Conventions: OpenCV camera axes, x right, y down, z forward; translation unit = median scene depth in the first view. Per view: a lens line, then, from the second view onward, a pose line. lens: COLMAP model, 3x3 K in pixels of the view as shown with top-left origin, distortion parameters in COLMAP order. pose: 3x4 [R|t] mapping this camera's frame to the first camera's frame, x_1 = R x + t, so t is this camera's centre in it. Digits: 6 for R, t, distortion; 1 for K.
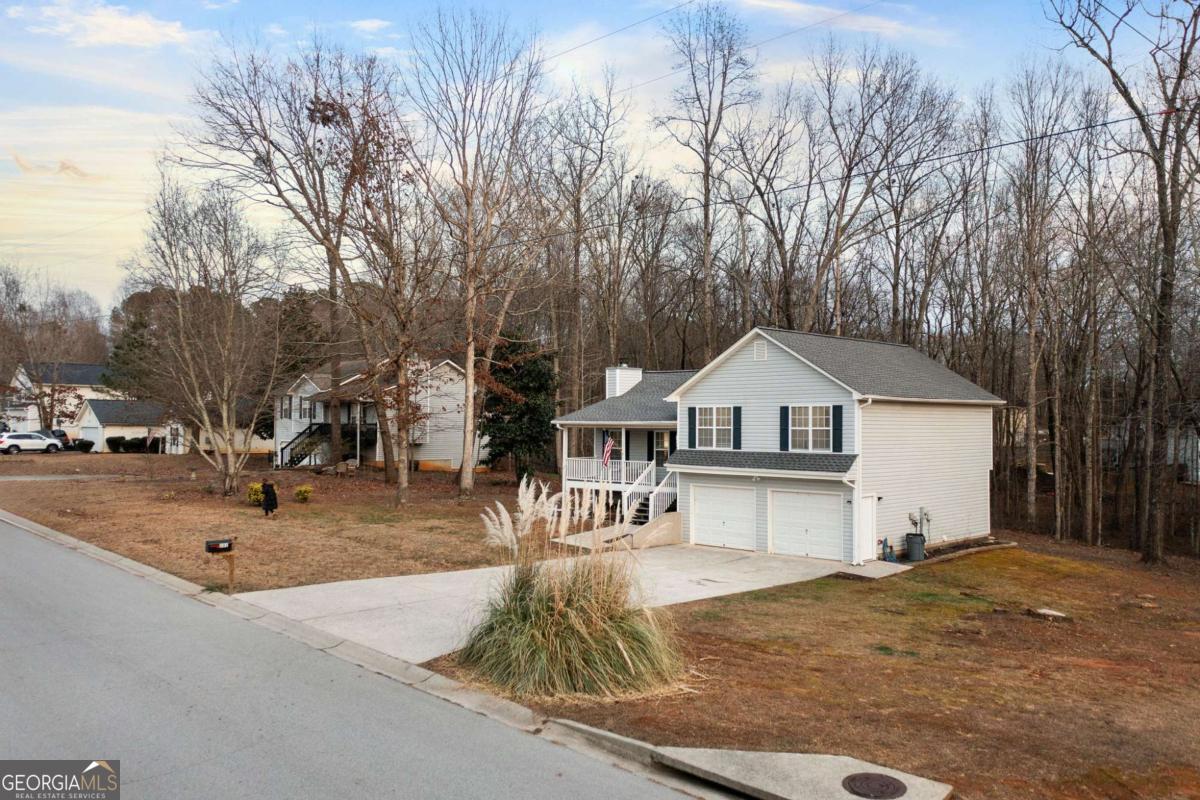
lens RADIAL K [[987.9, 0, 600.0], [0, 987.9, 400.0], [0, 0, 1]] dist [-0.000440, -0.005458]
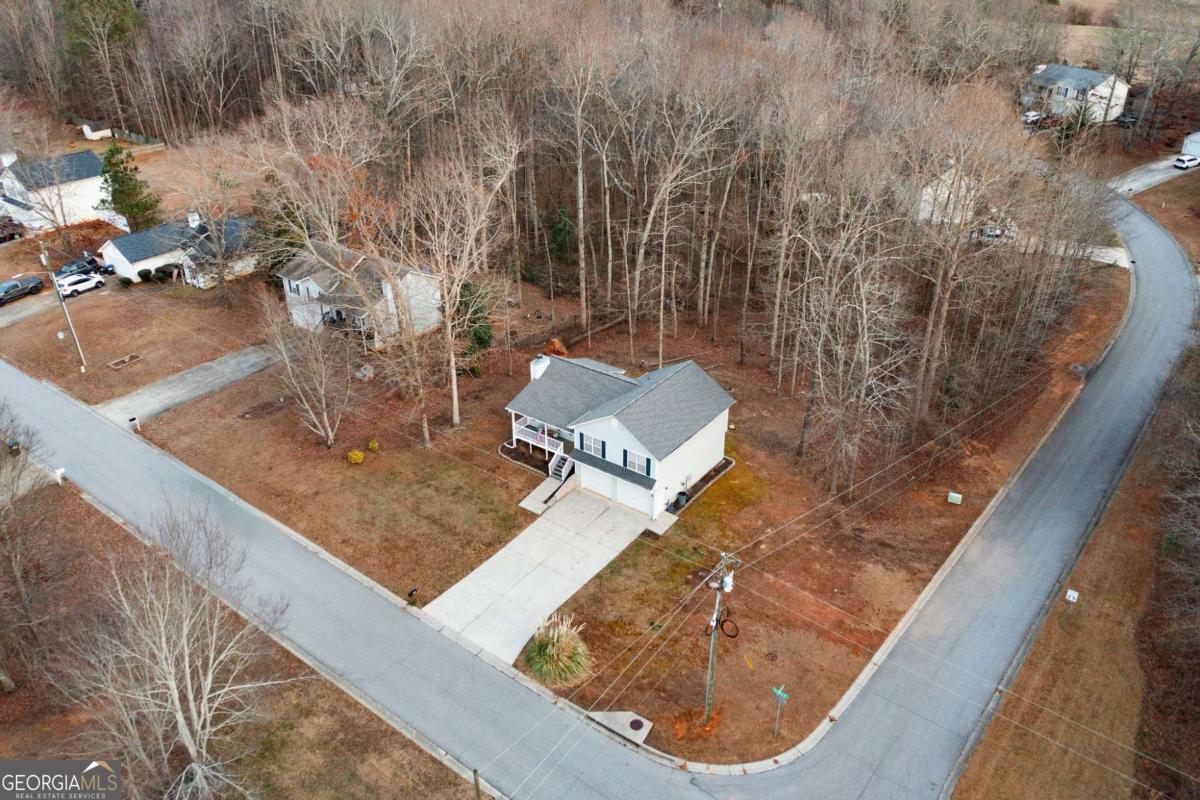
lens RADIAL K [[959.9, 0, 600.0], [0, 959.9, 400.0], [0, 0, 1]] dist [-0.001120, 0.001419]
pose [[0.989912, -0.082611, 0.115111, -0.093358], [0.013592, 0.864054, 0.503216, -1.058736], [-0.141033, -0.496575, 0.856460, -0.681894]]
